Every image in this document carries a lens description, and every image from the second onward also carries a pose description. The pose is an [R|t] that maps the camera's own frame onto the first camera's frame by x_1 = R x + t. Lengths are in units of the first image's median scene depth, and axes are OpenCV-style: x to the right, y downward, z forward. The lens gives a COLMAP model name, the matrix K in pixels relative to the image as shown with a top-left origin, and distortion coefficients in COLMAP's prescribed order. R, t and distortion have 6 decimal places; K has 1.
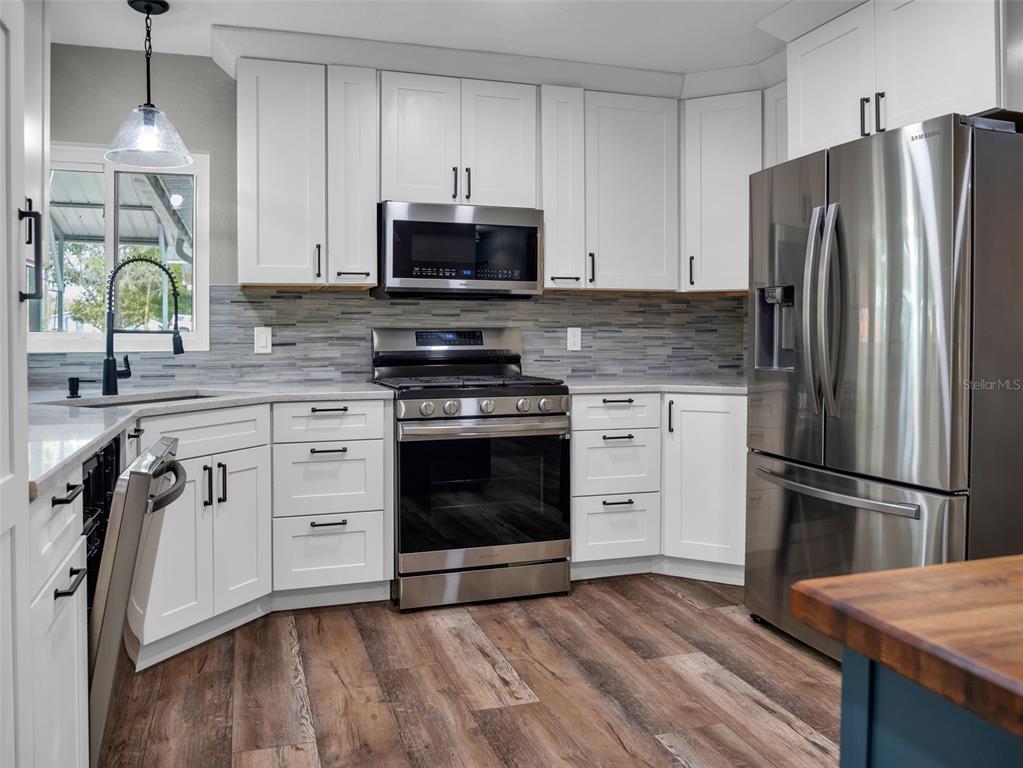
lens RADIAL K [[751.5, 0, 460.0], [0, 751.5, 323.9], [0, 0, 1]] dist [-0.026631, 0.002504]
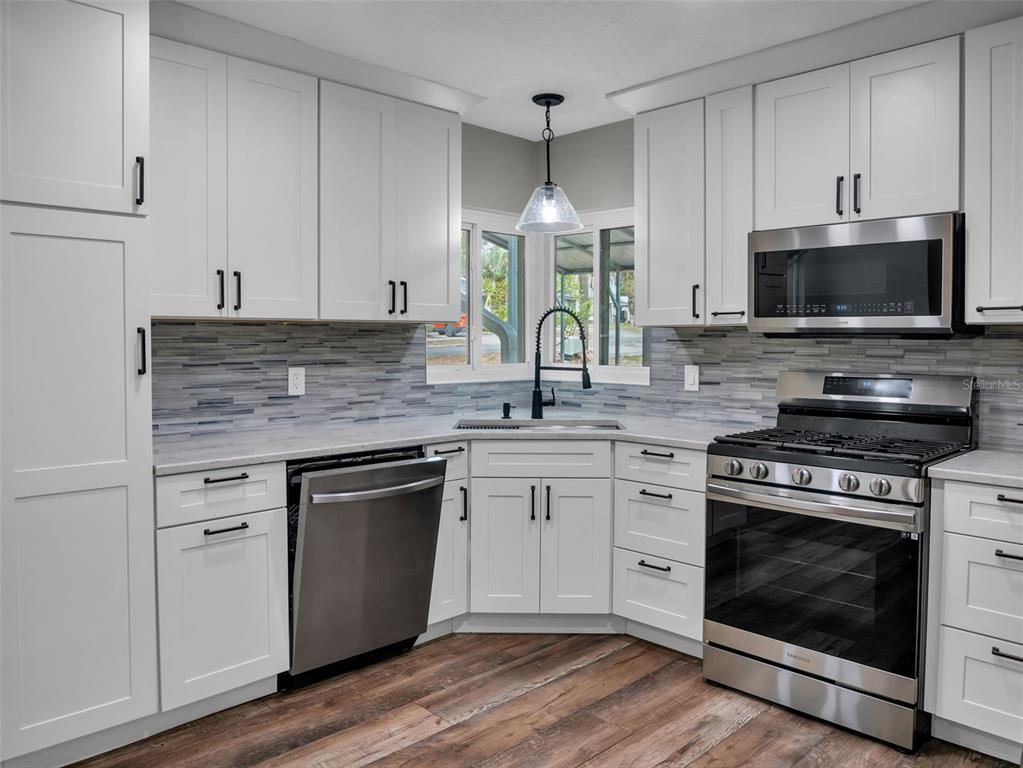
lens RADIAL K [[760.8, 0, 527.0], [0, 760.8, 347.7], [0, 0, 1]] dist [-0.034566, 0.006217]
pose [[0.488054, 0.015971, -0.872667, 0.560247], [0.004518, 0.999773, 0.020824, -0.044519], [0.872801, -0.014106, 0.487871, 0.316845]]
